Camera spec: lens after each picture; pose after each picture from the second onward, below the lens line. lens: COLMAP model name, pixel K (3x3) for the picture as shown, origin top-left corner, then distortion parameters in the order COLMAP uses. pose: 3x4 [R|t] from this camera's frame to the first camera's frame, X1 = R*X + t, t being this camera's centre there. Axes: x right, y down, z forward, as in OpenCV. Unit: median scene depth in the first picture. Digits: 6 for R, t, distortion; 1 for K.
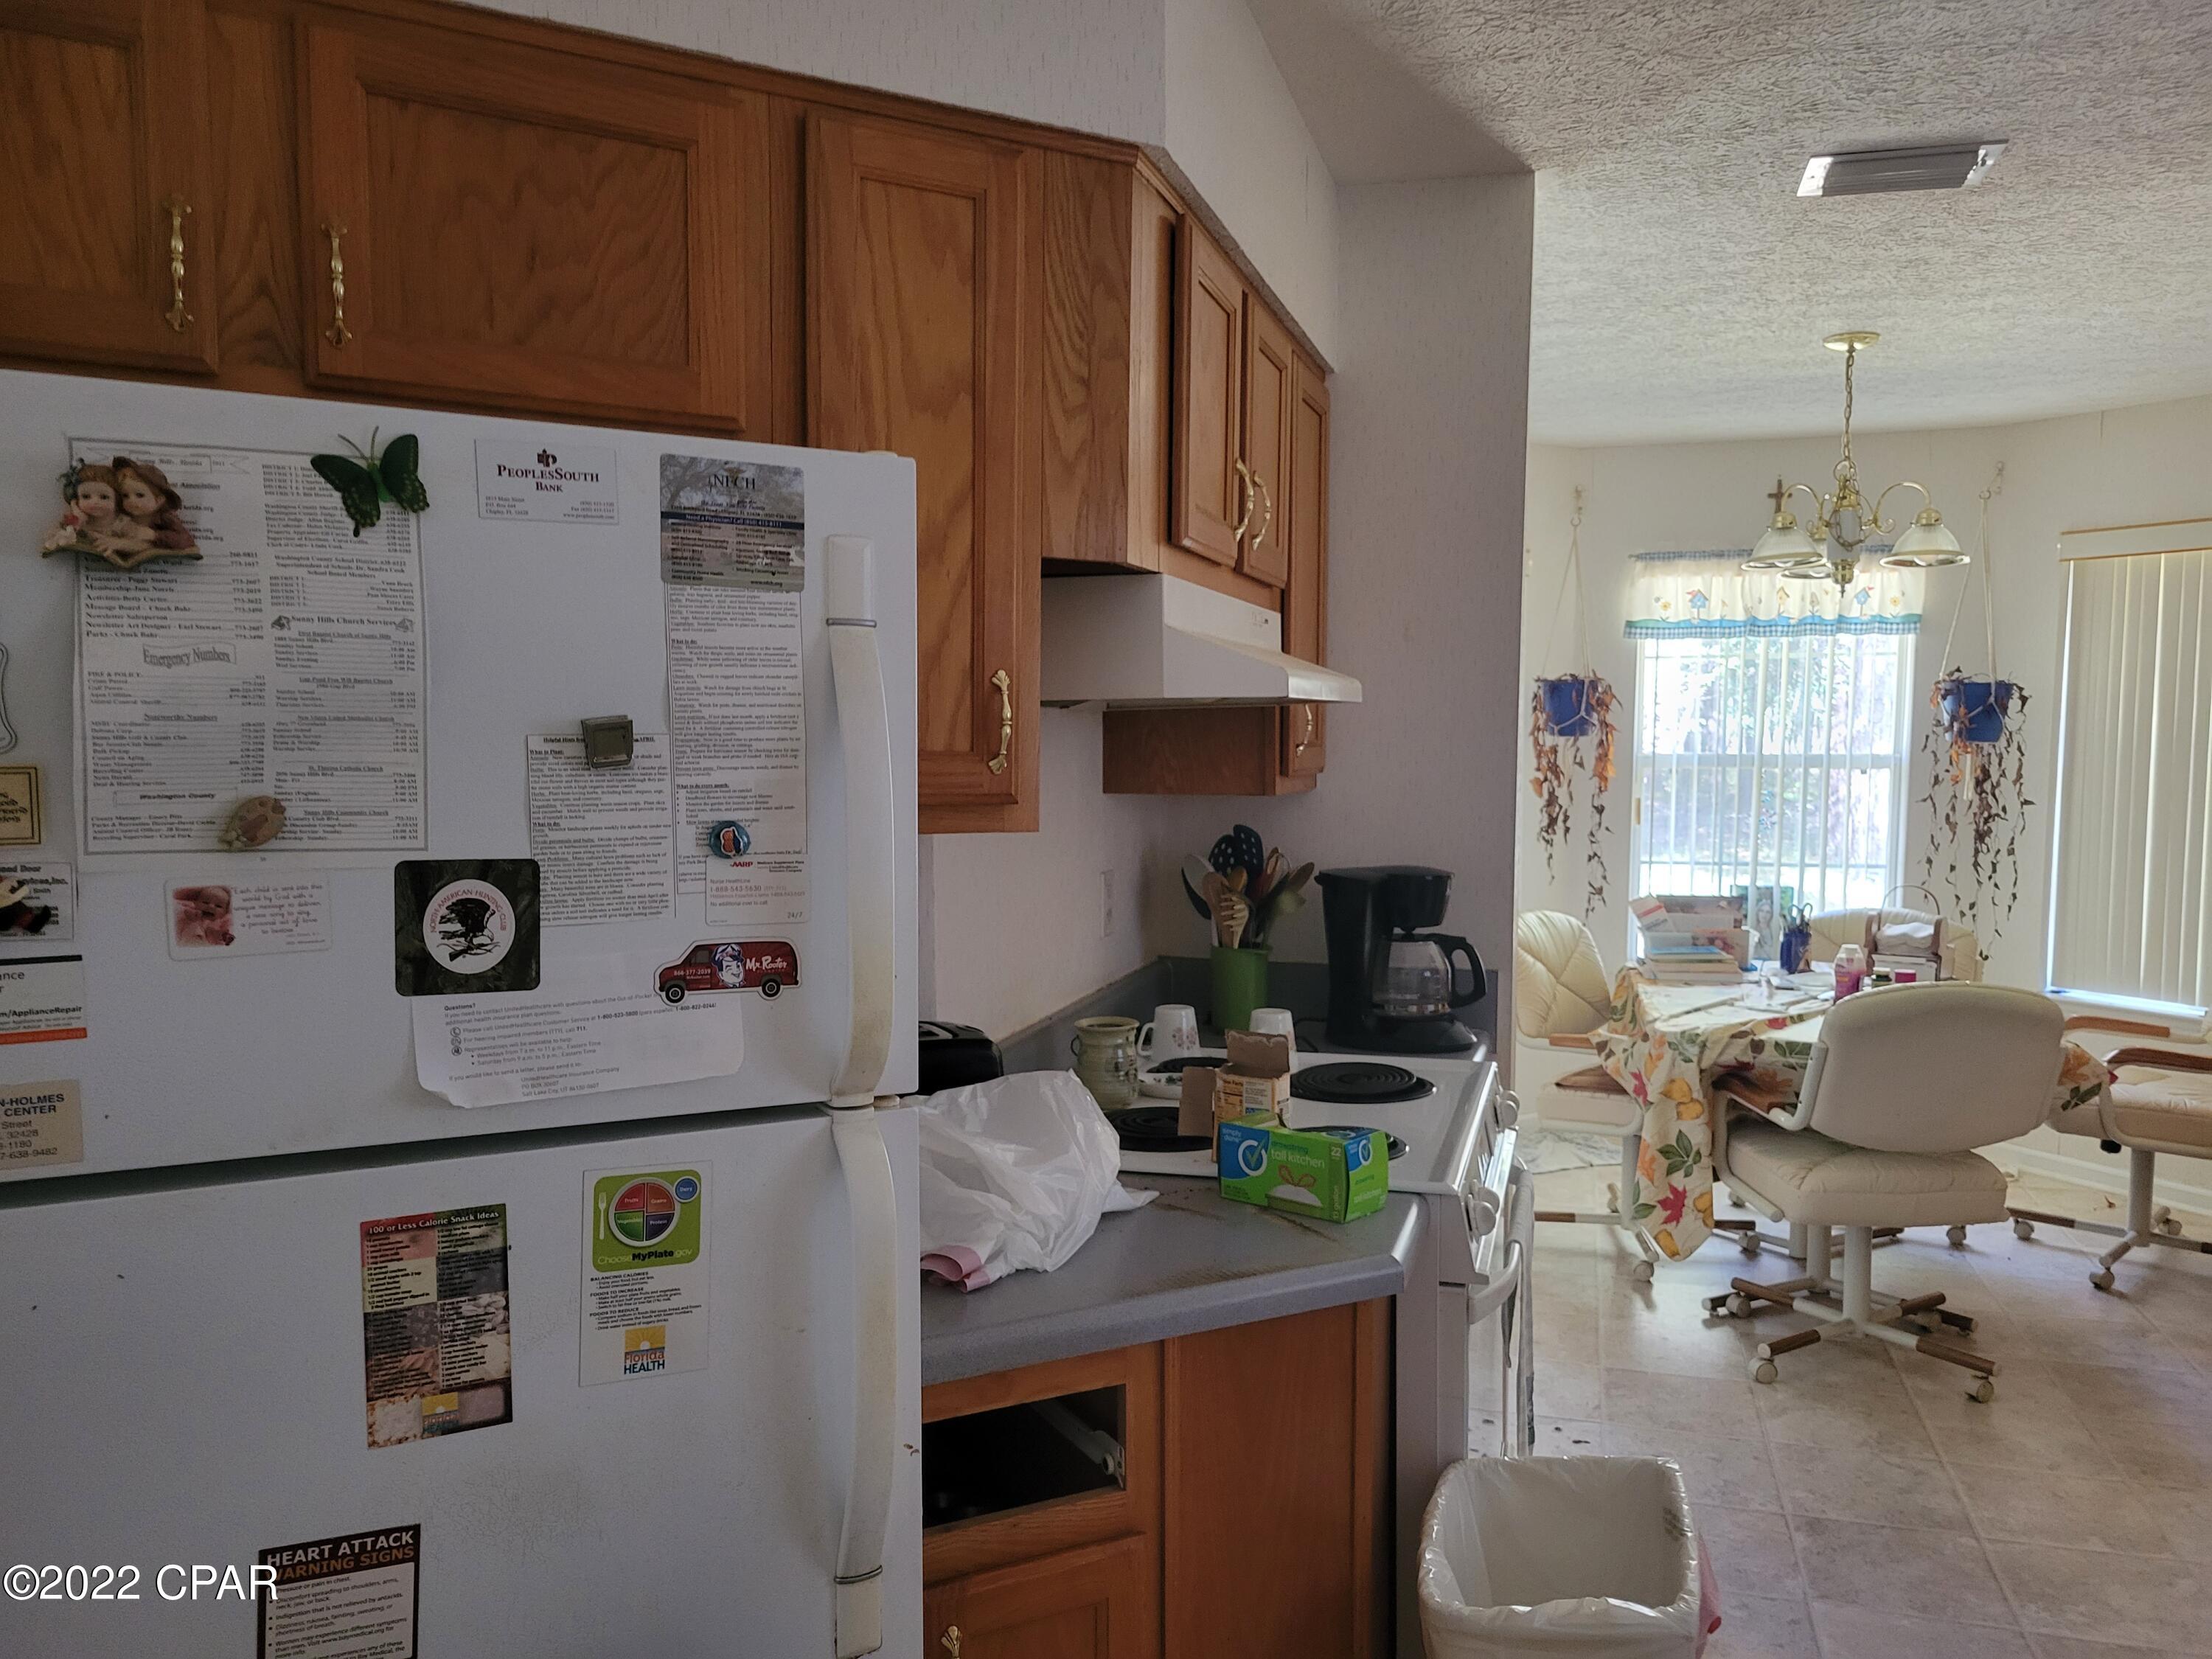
lens RADIAL K [[1666.5, 0, 1134.2], [0, 1666.5, 869.8], [0, 0, 1]] dist [0.064670, -0.054747]
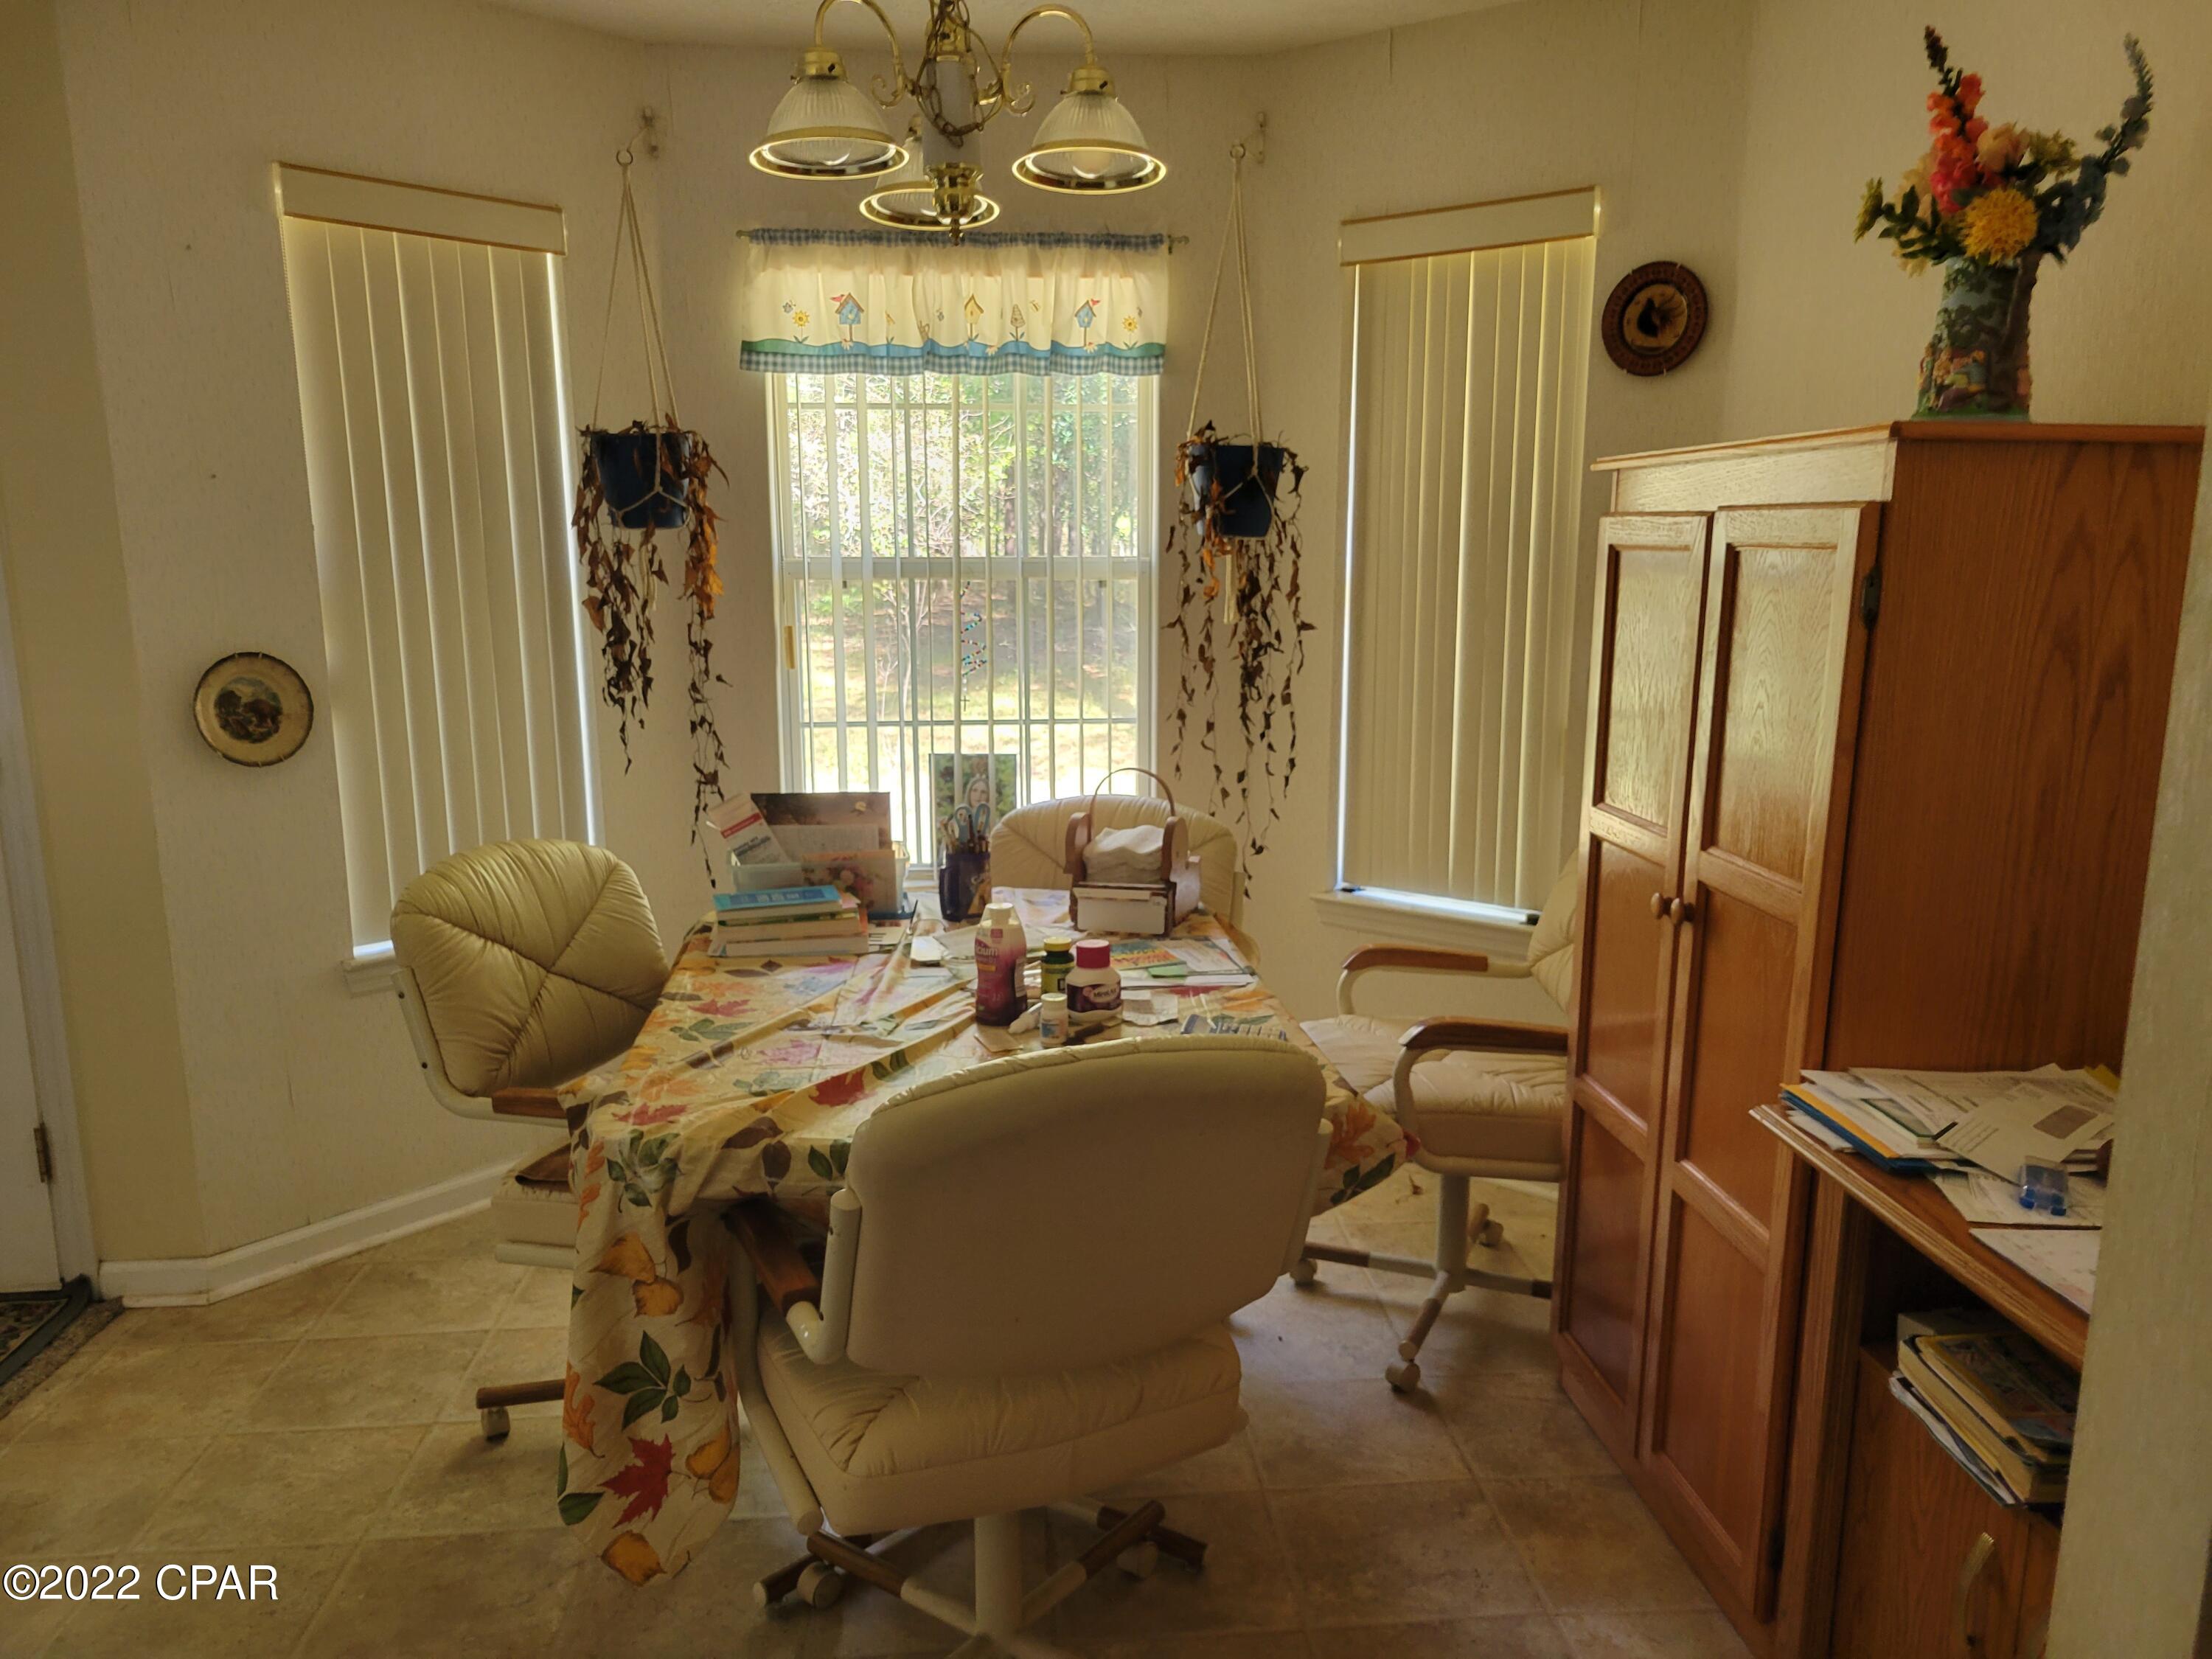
lens RADIAL K [[1666.5, 0, 1134.2], [0, 1666.5, 869.8], [0, 0, 1]] dist [0.064670, -0.054747]
pose [[0.937513, -0.070010, 0.340834, 0.262352], [0.032181, 0.992797, 0.115410, -0.025864], [-0.346459, -0.097230, 0.933013, 0.444244]]
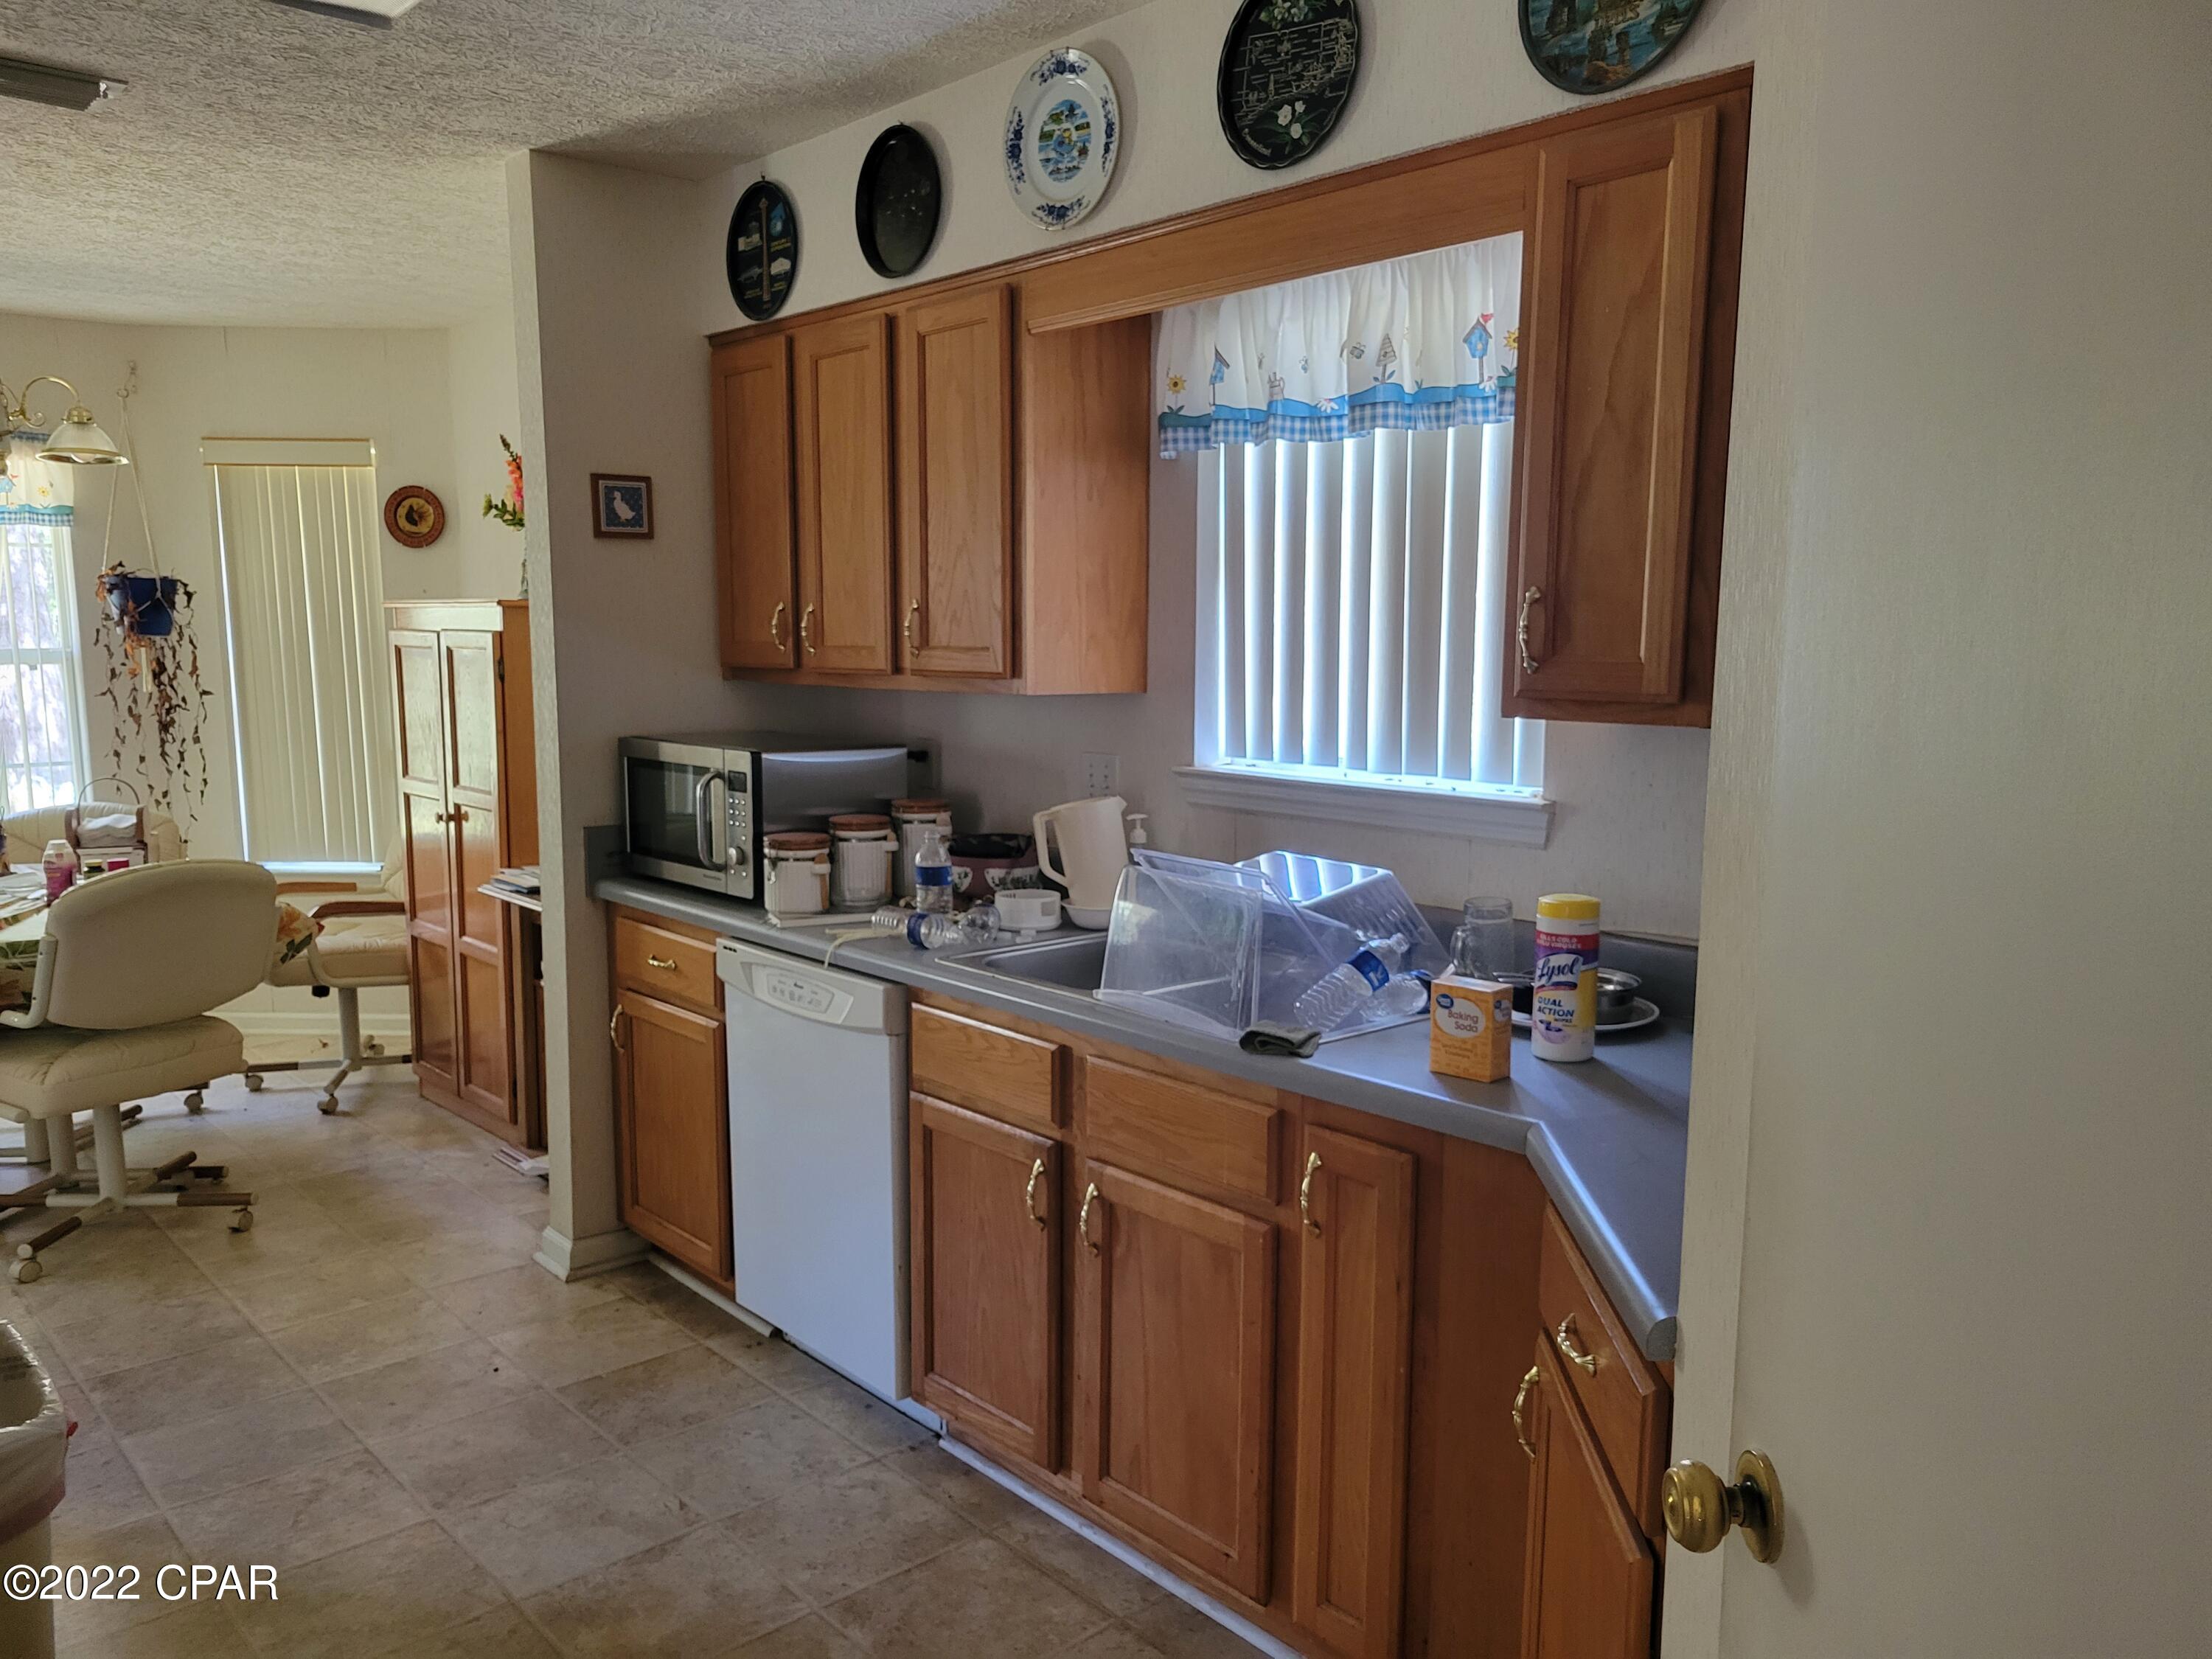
lens RADIAL K [[1662.6, 0, 1116.2], [0, 1662.6, 870.0], [0, 0, 1]] dist [0.061241, -0.043265]
pose [[0.546062, -0.125580, 0.828279, -0.062876], [0.071702, 0.992079, 0.103143, 0.002941], [-0.834671, 0.003066, 0.550740, -0.077459]]
